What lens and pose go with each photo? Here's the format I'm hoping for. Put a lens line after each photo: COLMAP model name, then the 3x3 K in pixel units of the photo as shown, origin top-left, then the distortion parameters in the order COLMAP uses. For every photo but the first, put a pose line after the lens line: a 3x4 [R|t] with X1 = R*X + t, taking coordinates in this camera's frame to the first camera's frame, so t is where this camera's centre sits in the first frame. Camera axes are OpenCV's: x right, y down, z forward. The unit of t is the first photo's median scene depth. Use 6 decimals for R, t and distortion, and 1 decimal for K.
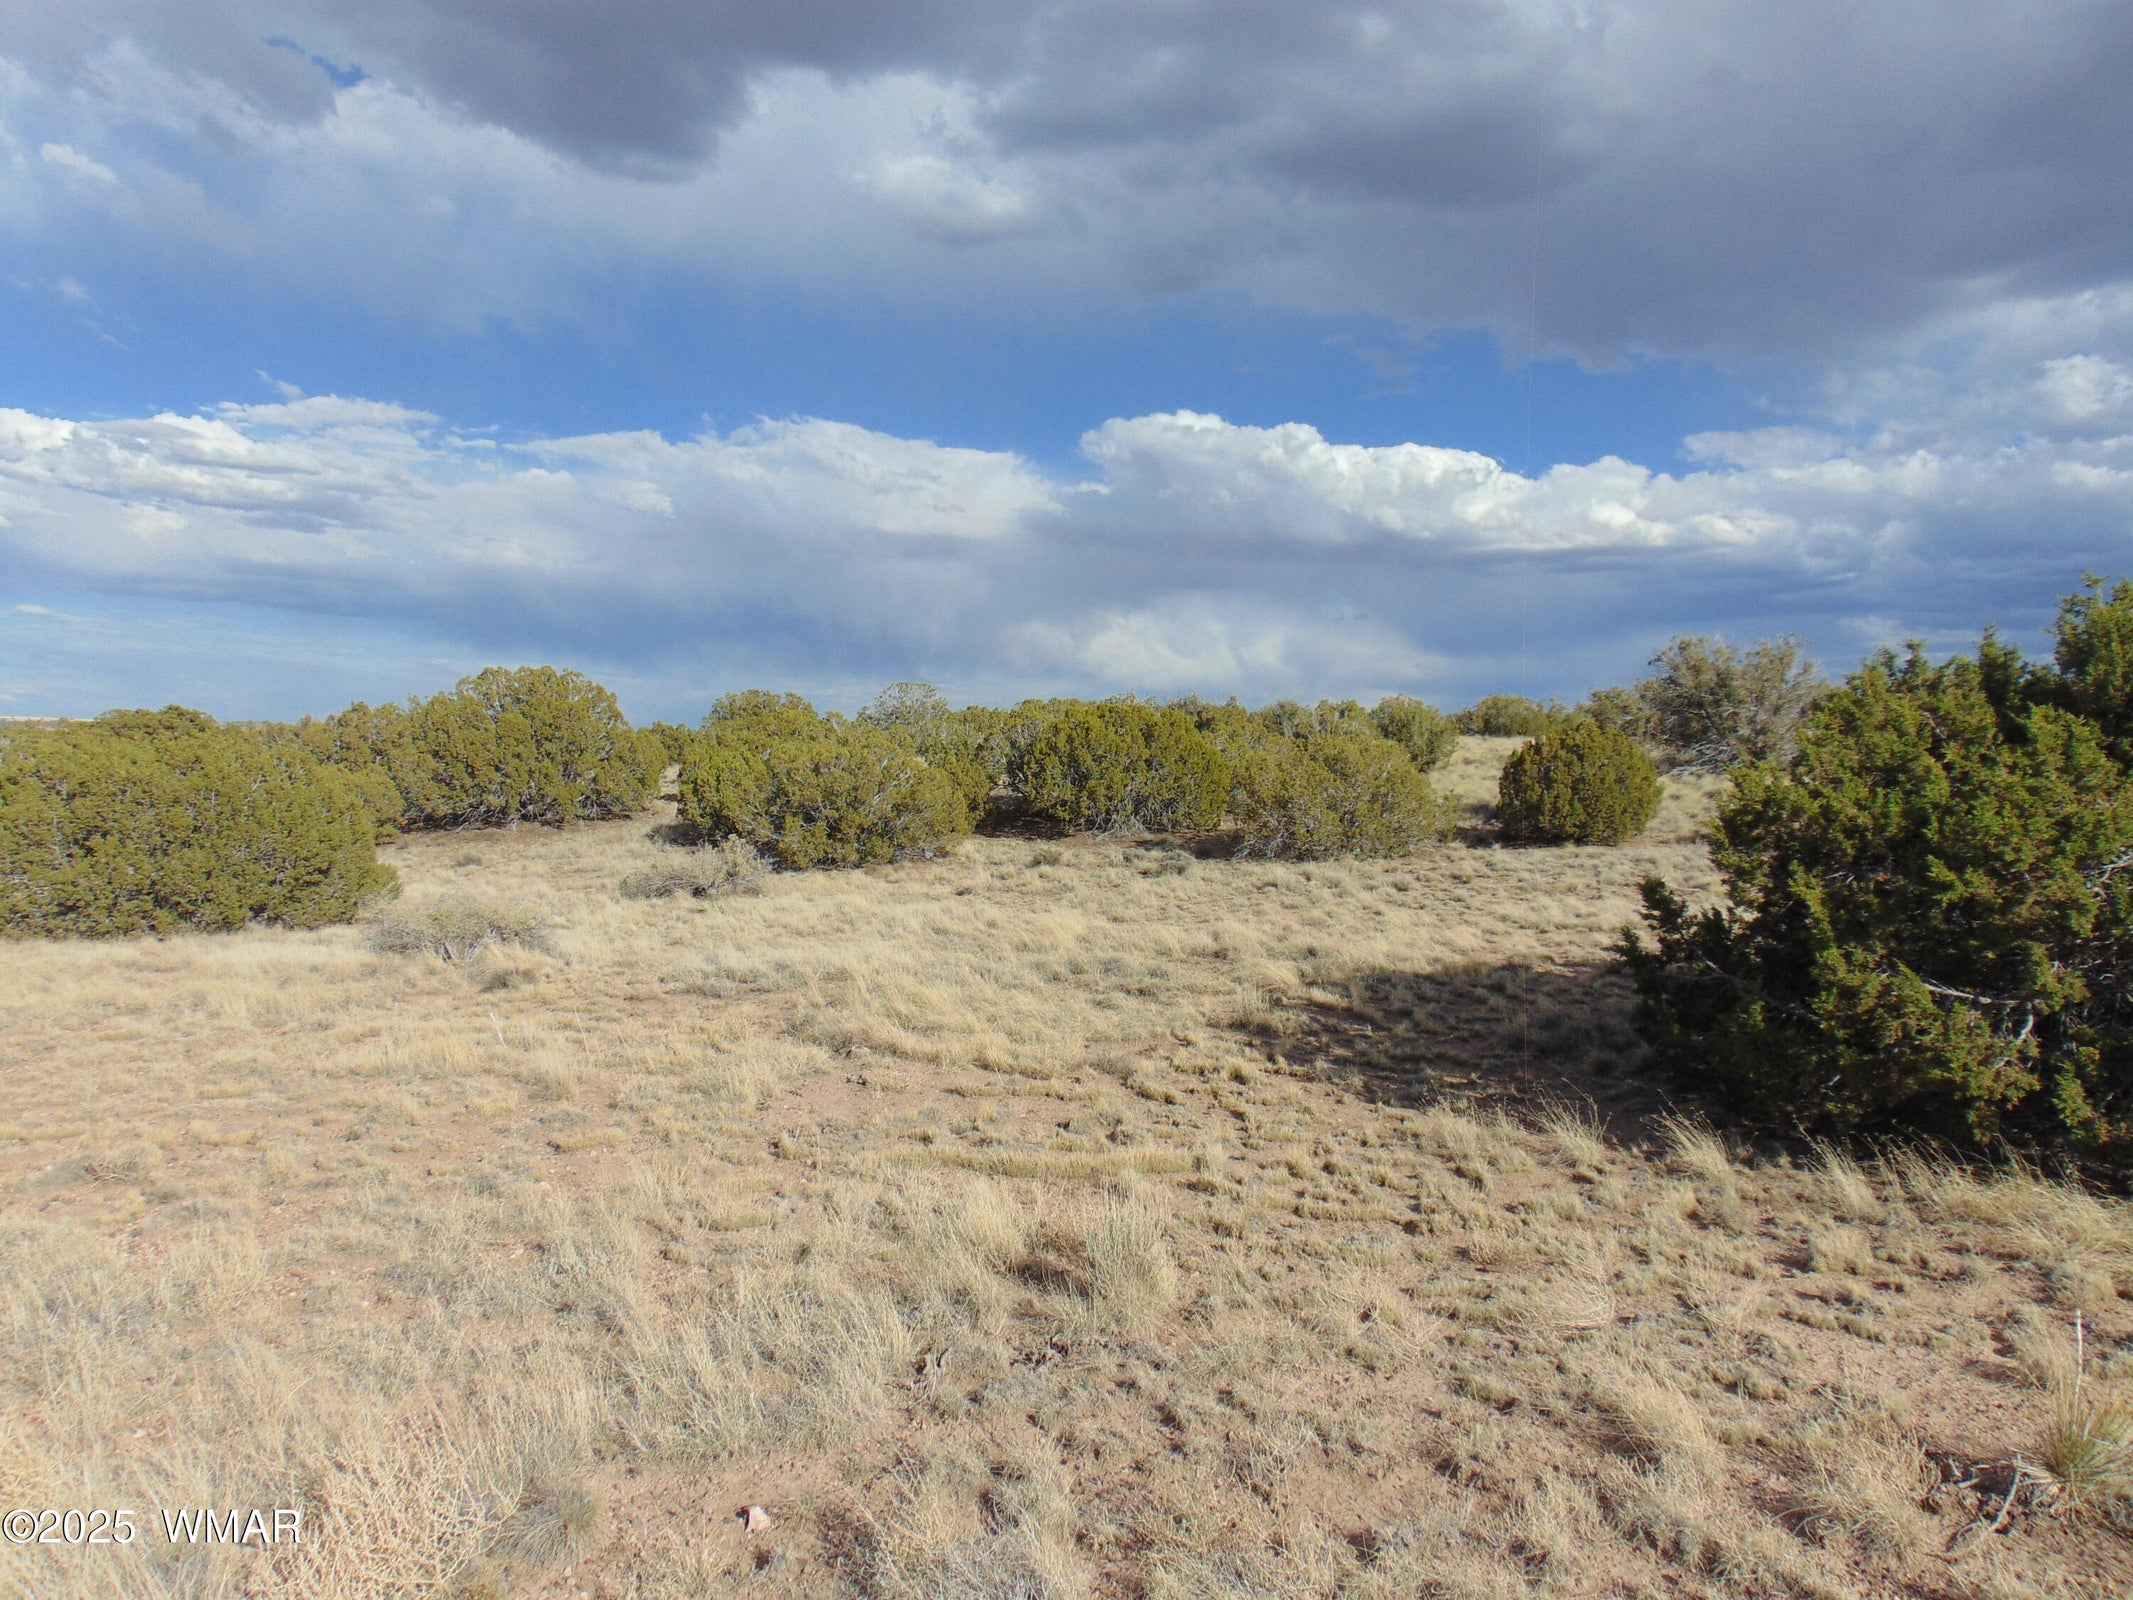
lens RADIAL K [[1607.4, 0, 1060.3], [0, 1607.4, 798.6], [0, 0, 1]] dist [-0.033509, 0.072673]
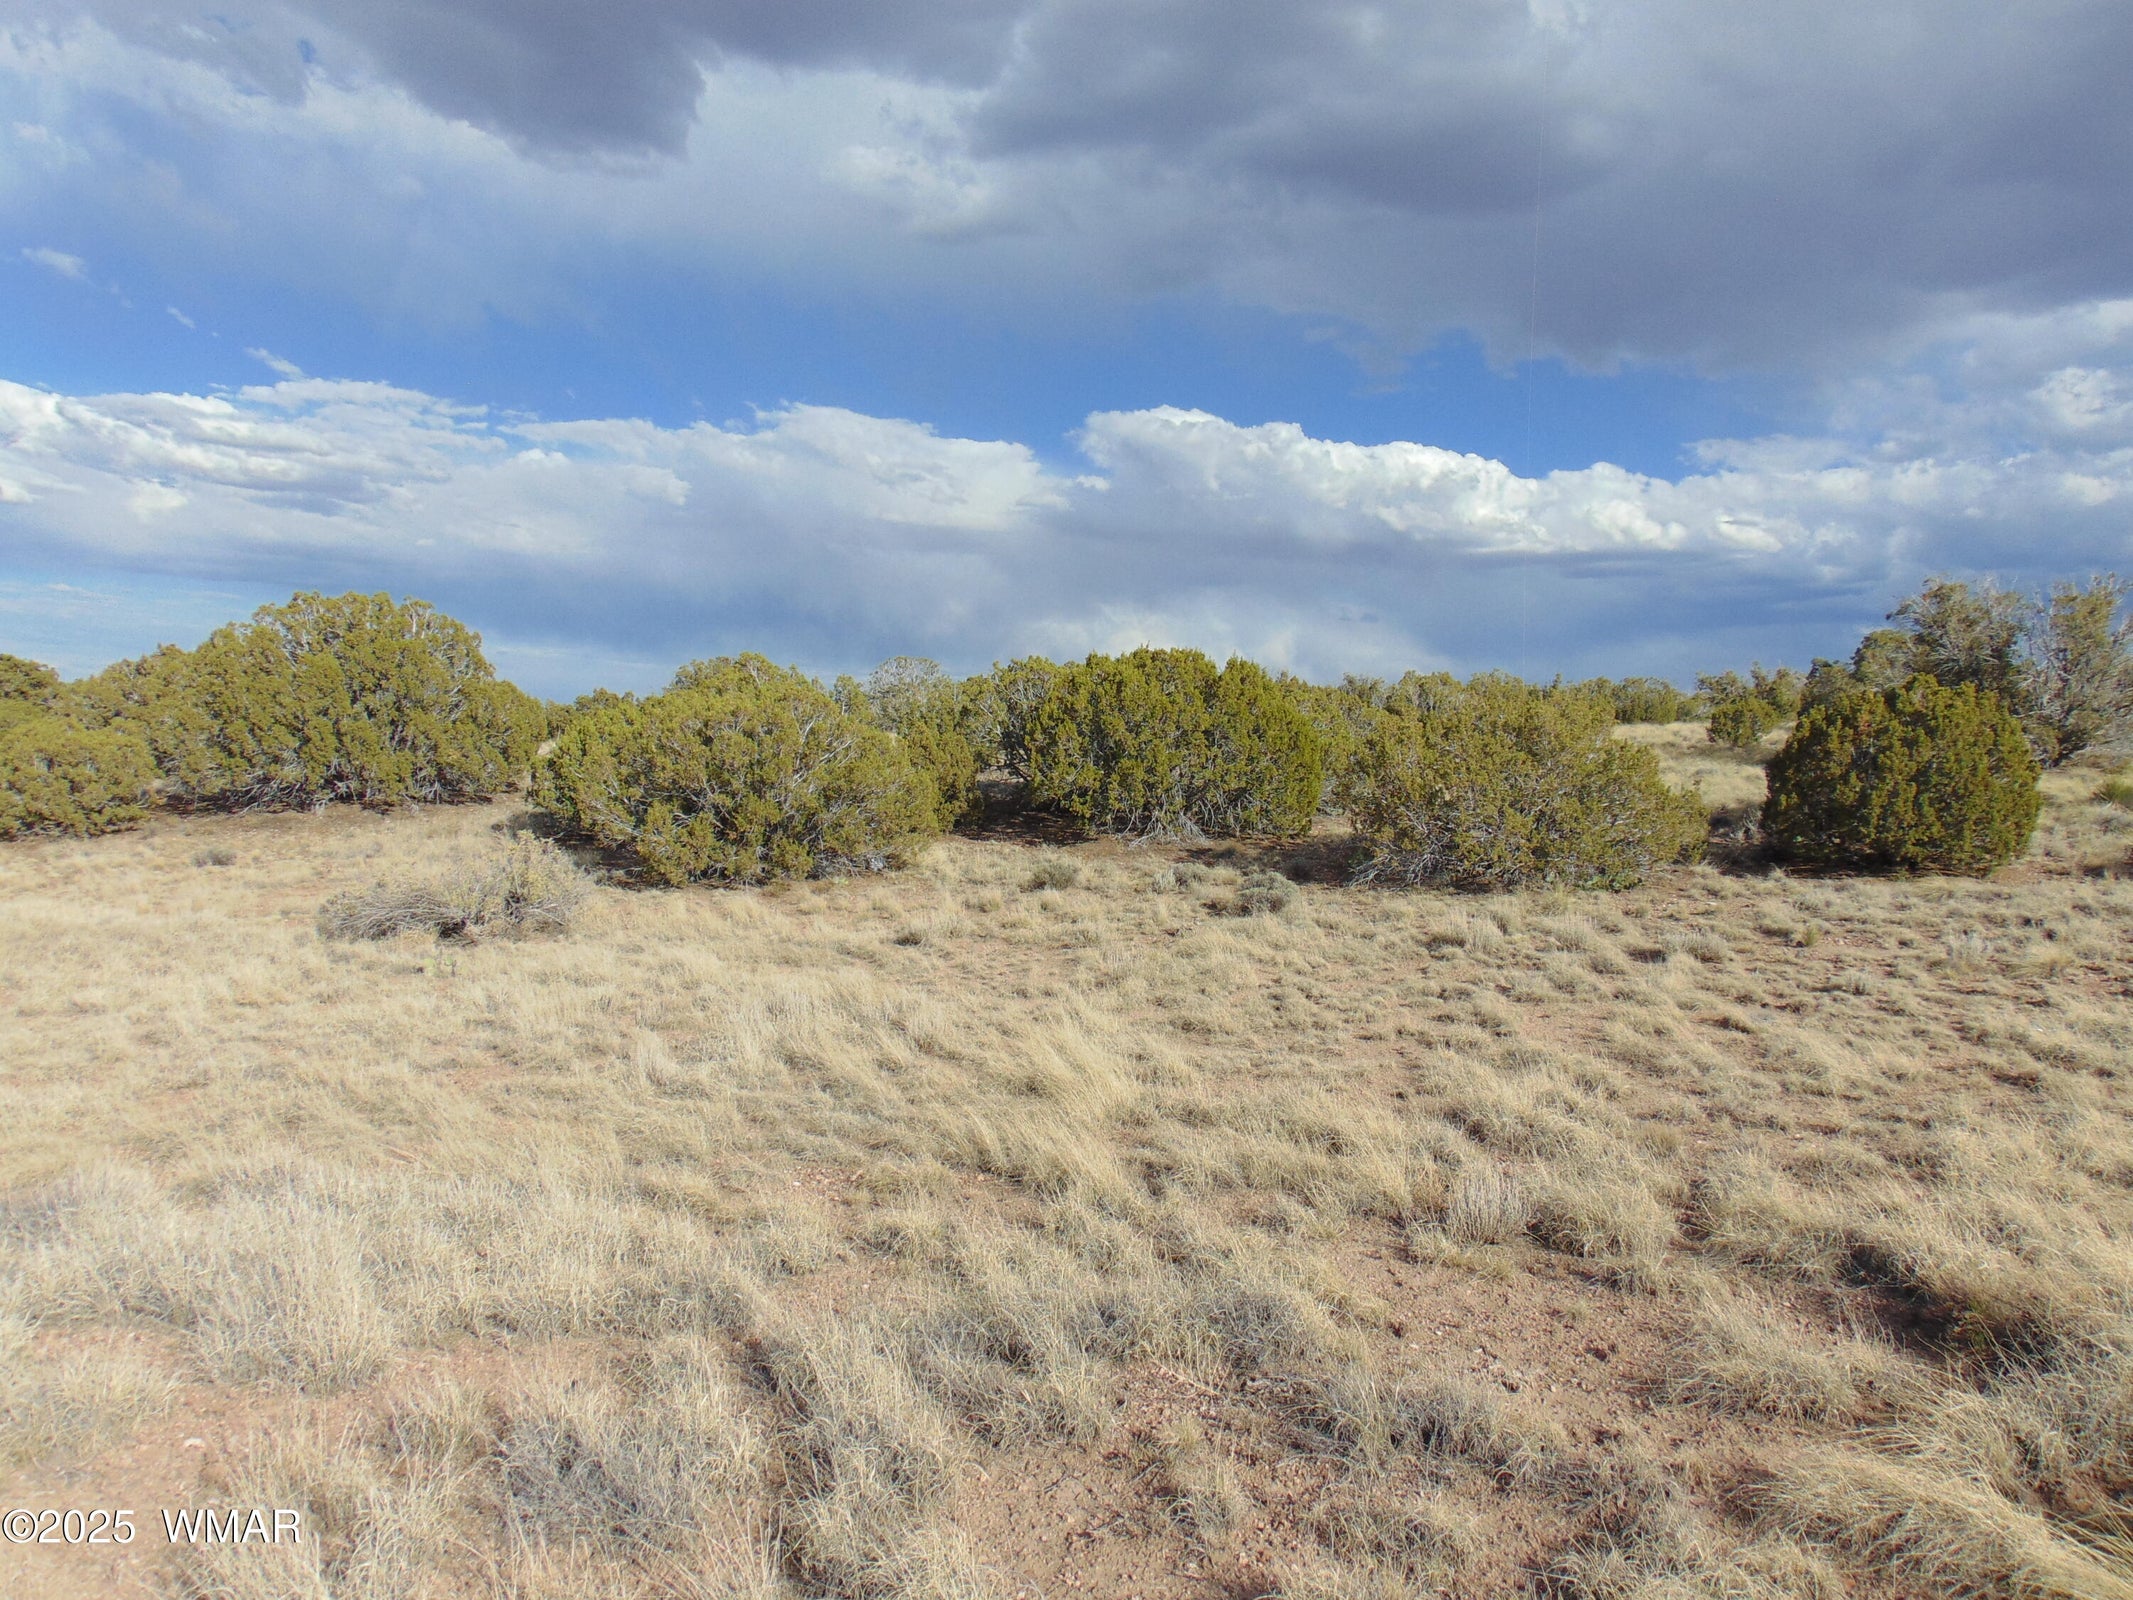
lens RADIAL K [[1607.4, 0, 1057.5], [0, 1607.4, 803.8], [0, 0, 1]] dist [-0.033509, 0.072673]
pose [[0.999790, 0.020162, 0.003660, -0.010767], [-0.020184, 0.999777, 0.006128, 0.003905], [-0.003535, -0.006201, 0.999975, 0.321124]]
